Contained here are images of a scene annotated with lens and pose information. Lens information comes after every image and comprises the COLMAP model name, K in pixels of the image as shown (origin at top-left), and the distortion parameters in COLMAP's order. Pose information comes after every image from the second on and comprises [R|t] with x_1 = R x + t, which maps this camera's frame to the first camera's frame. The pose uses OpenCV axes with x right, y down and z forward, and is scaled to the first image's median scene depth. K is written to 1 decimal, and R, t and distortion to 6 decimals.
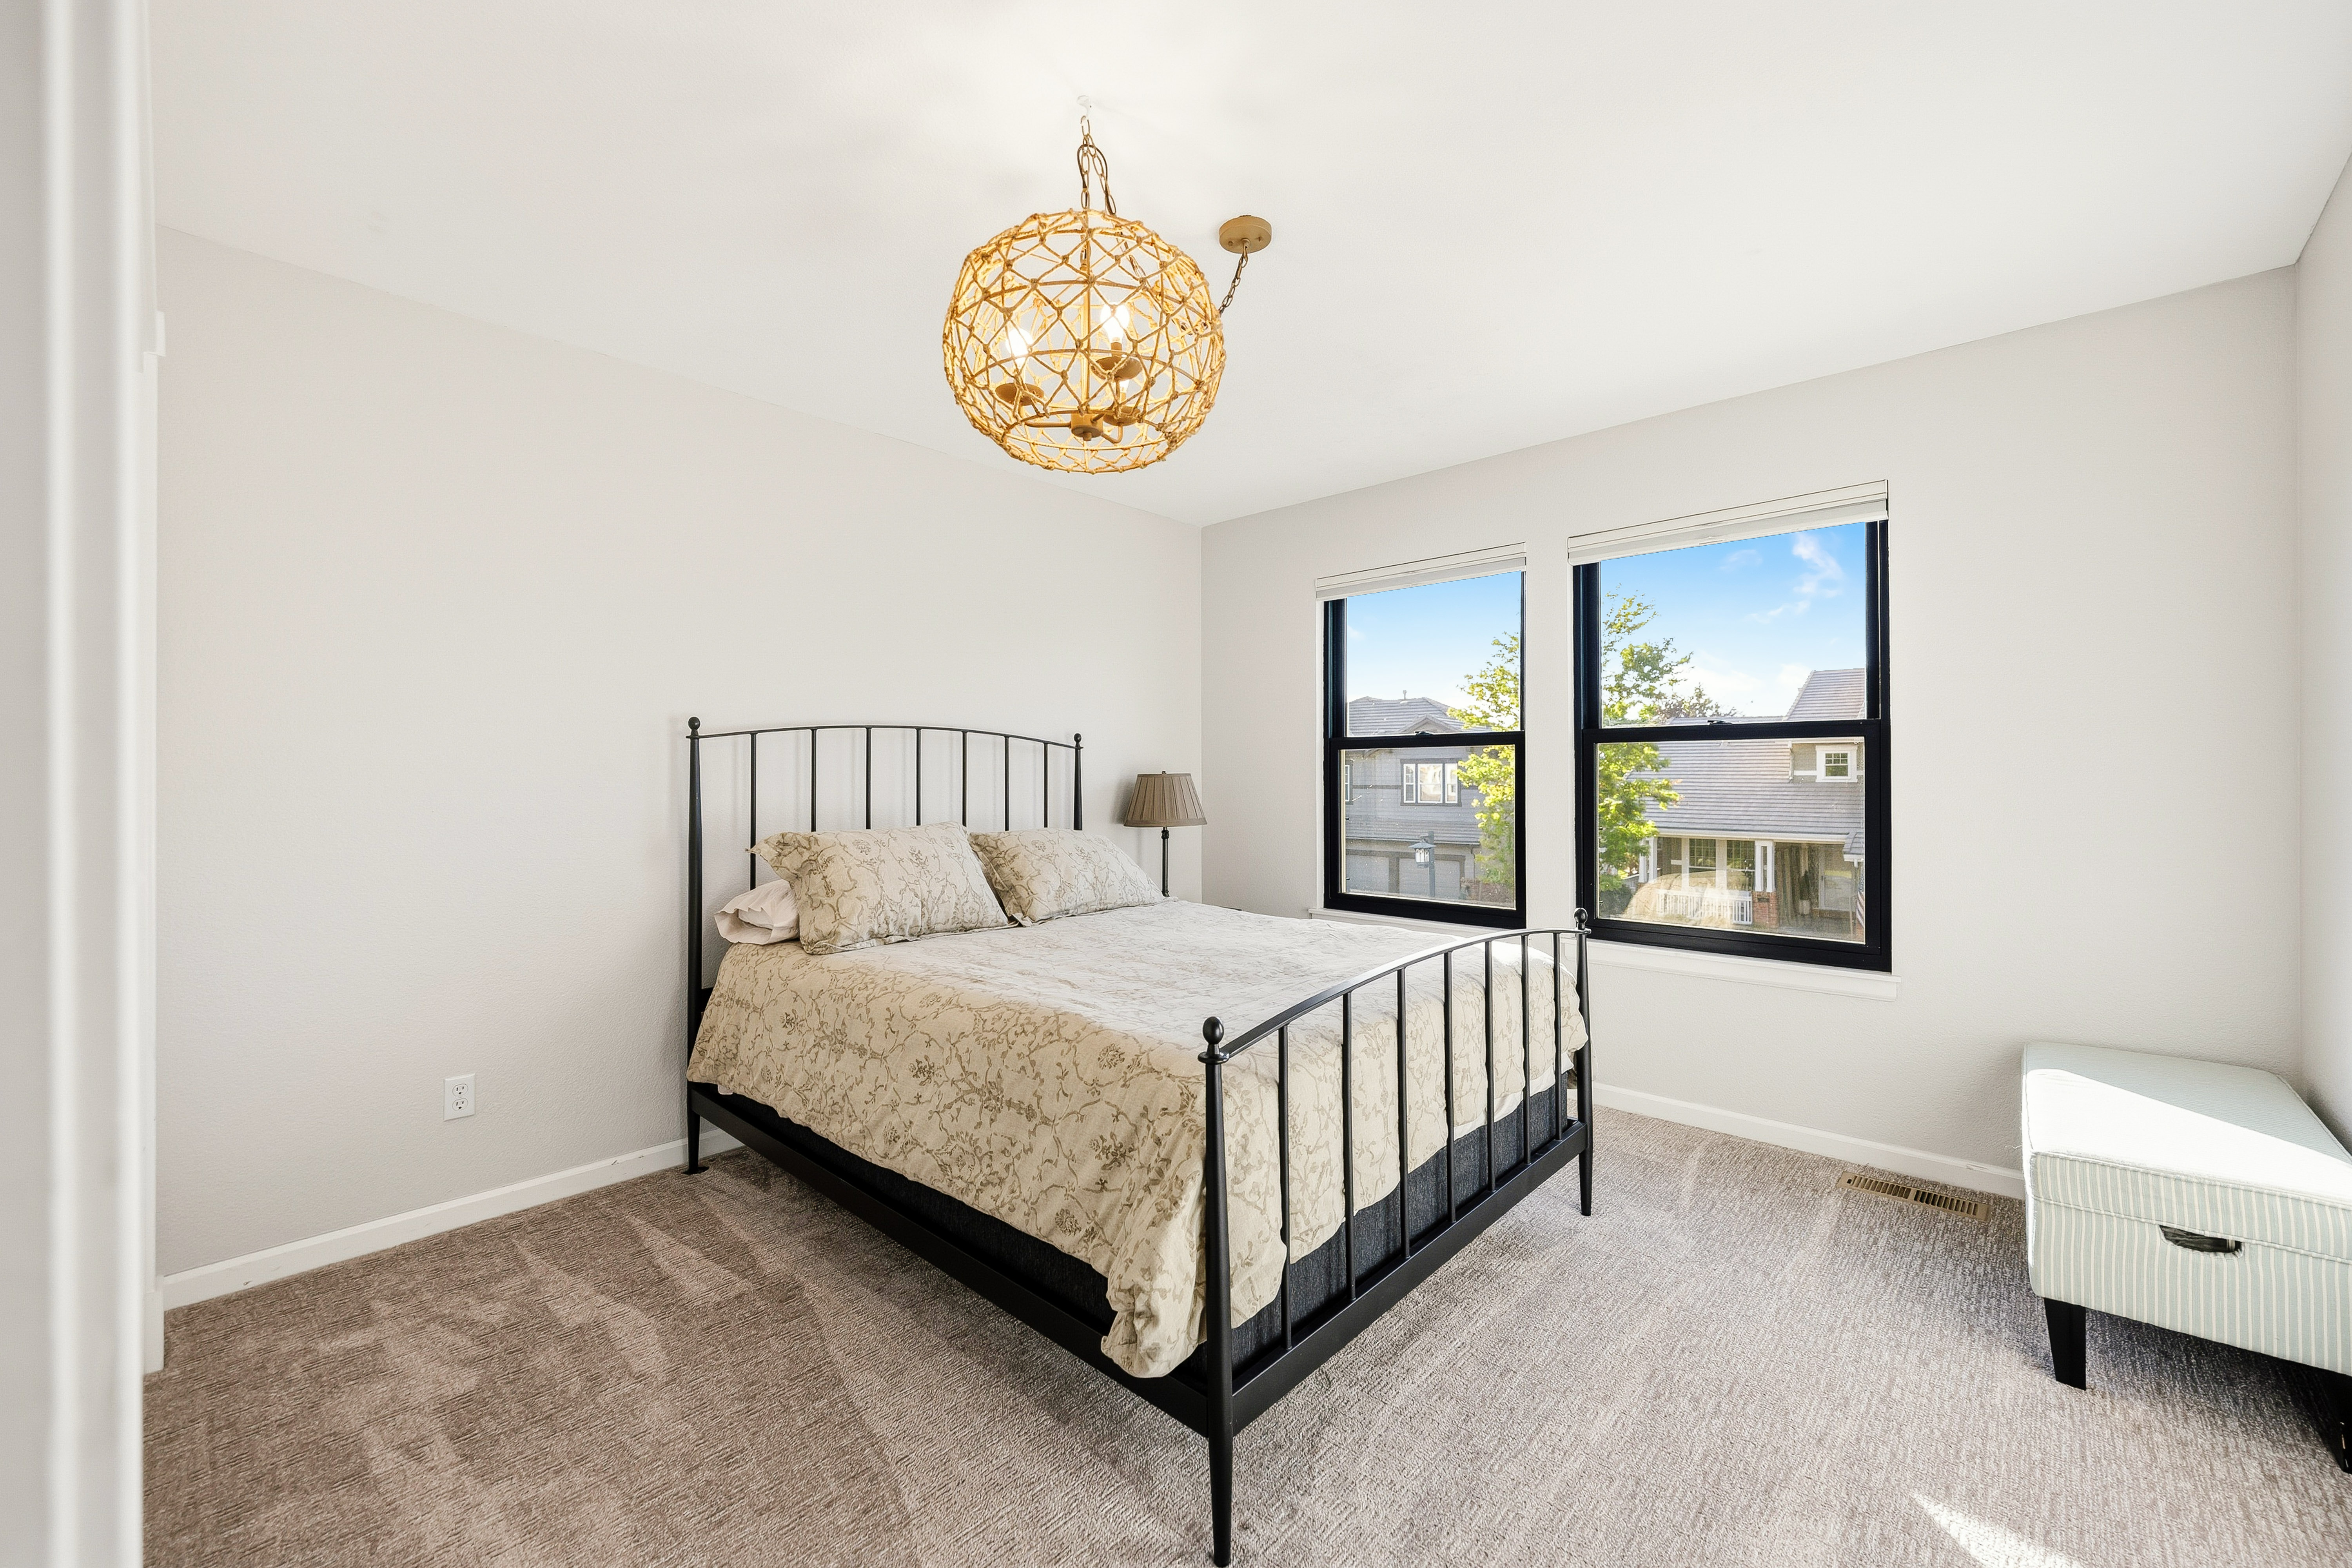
lens RADIAL K [[921.9, 0, 1169.5], [0, 921.9, 778.3], [0, 0, 1]] dist [-0.001299, -0.000019]
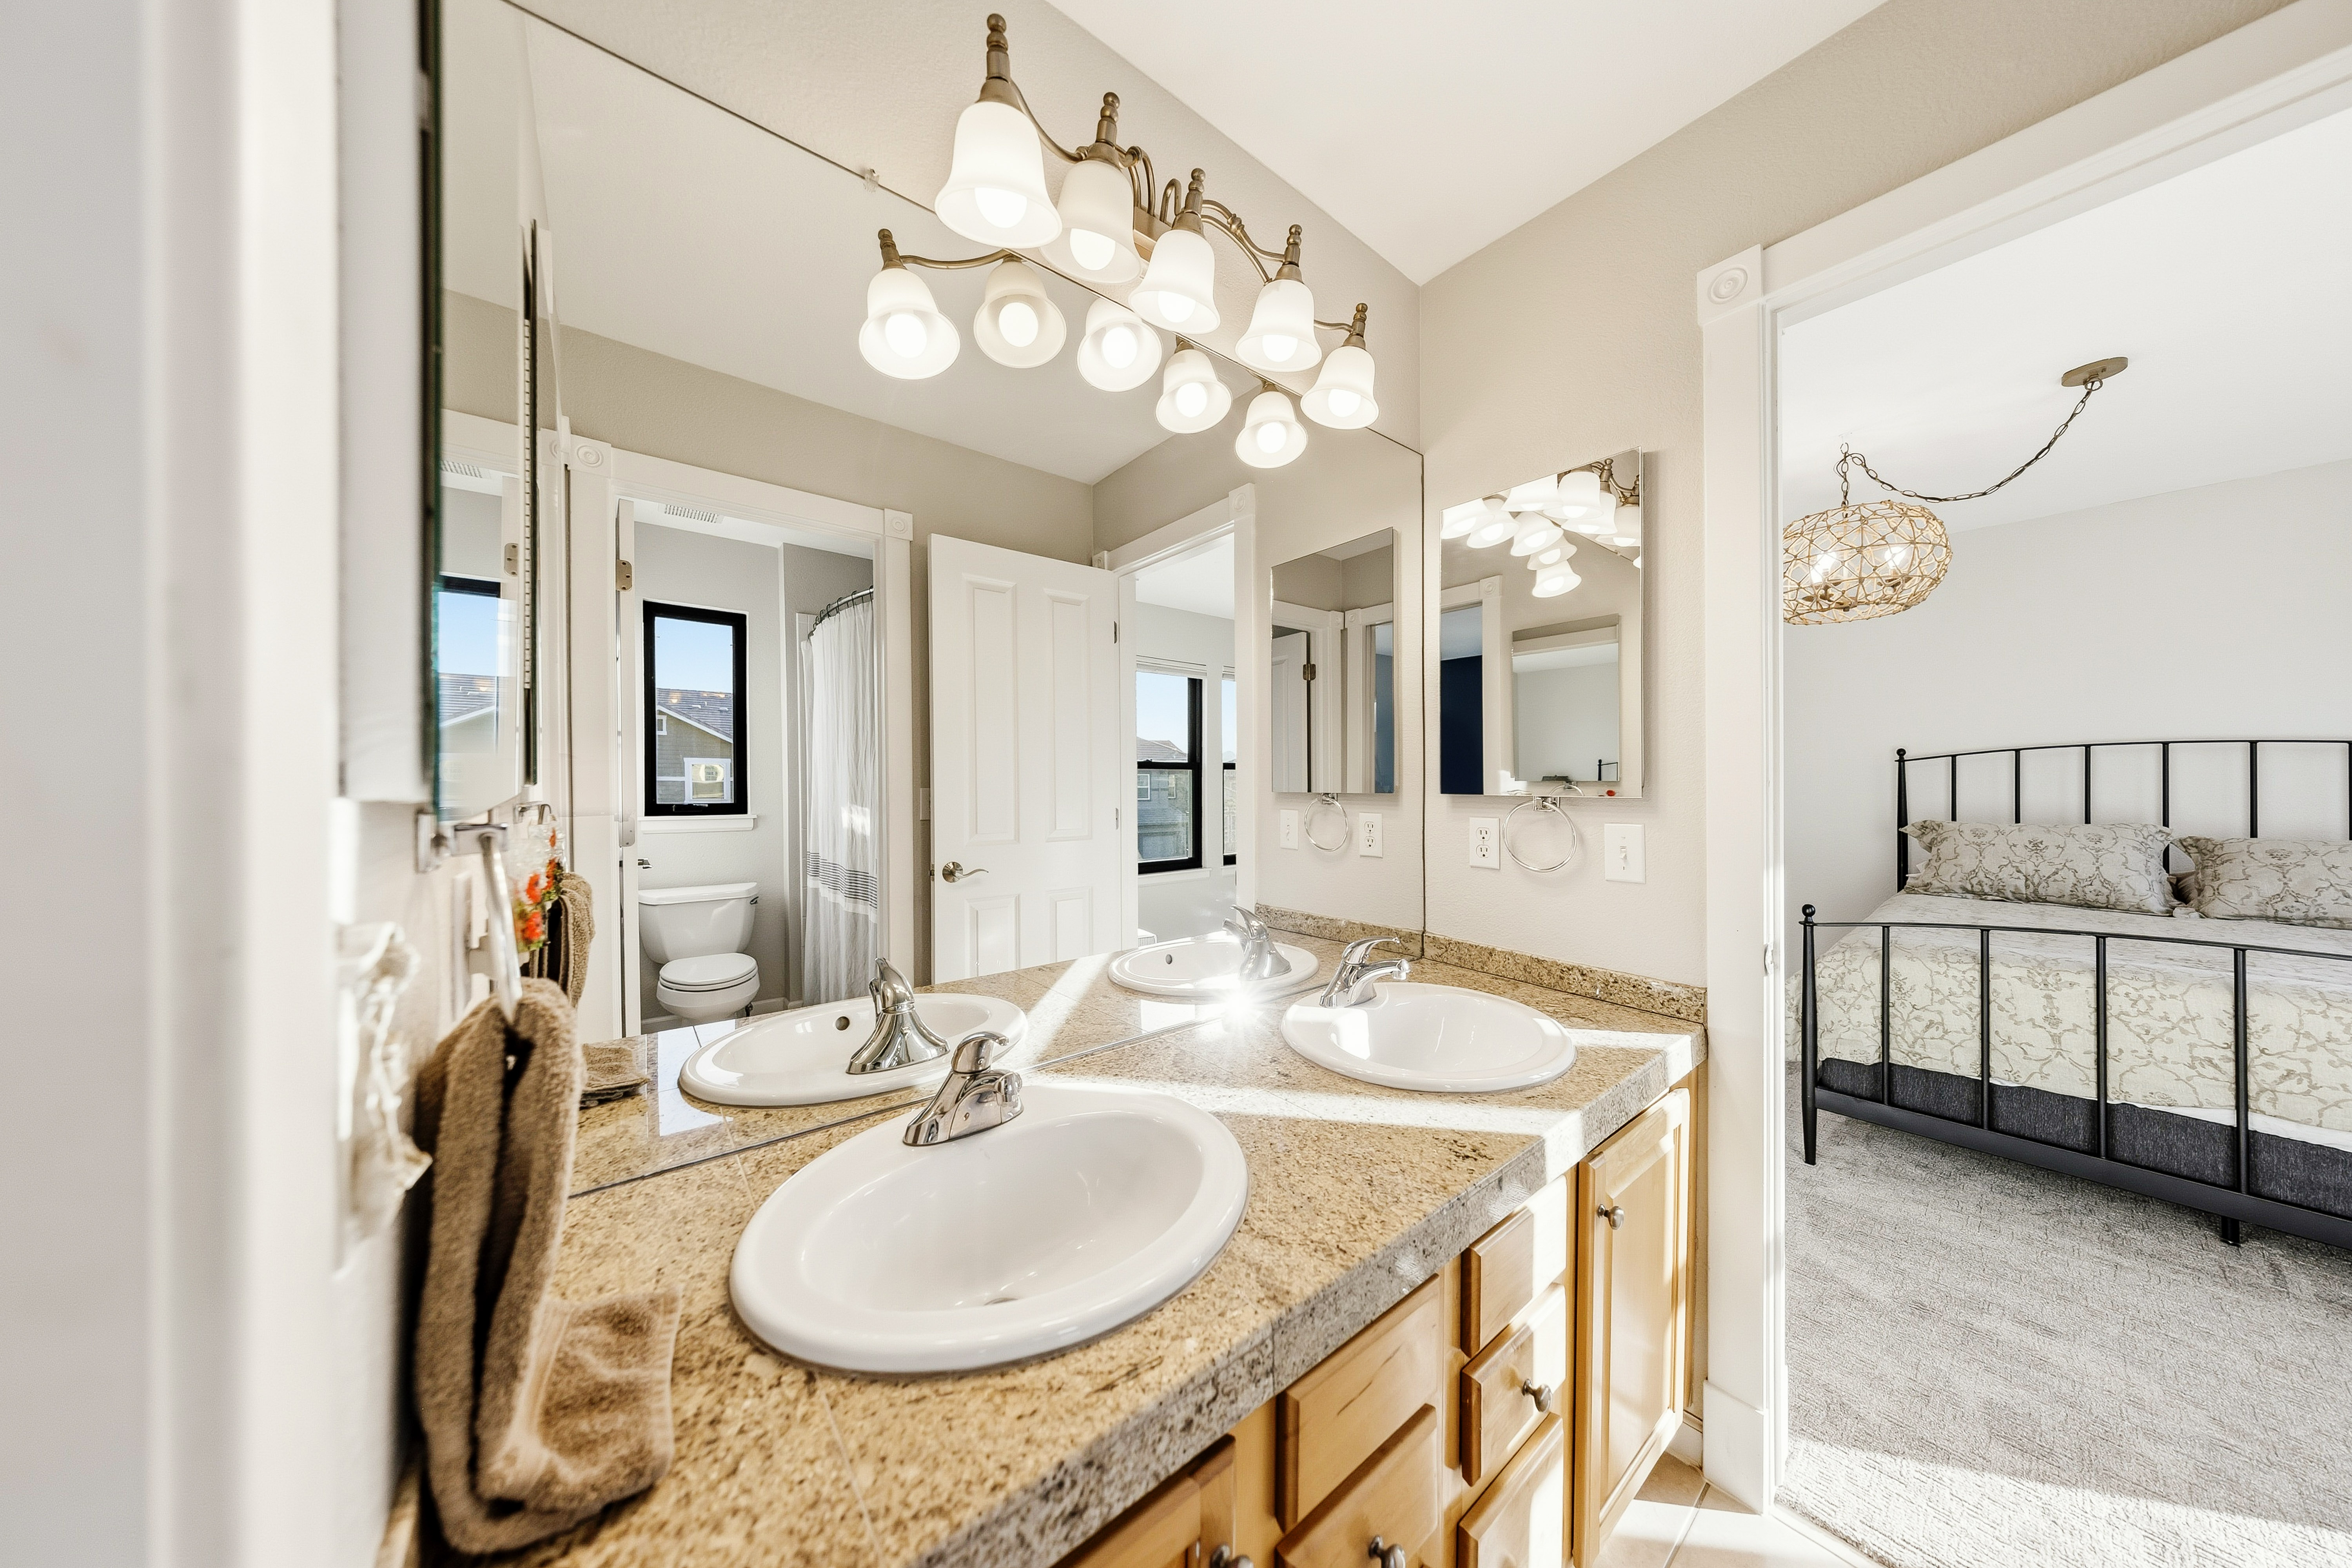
lens RADIAL K [[687.9, 0, 1174.9], [0, 687.9, 778.8], [0, 0, 1]] dist [-0.002217, 0.000216]
pose [[-0.158198, -0.001826, -0.987406, 0.906715], [0.006367, 0.999976, -0.002869, -0.016912], [0.987387, -0.006741, -0.158182, -0.092530]]
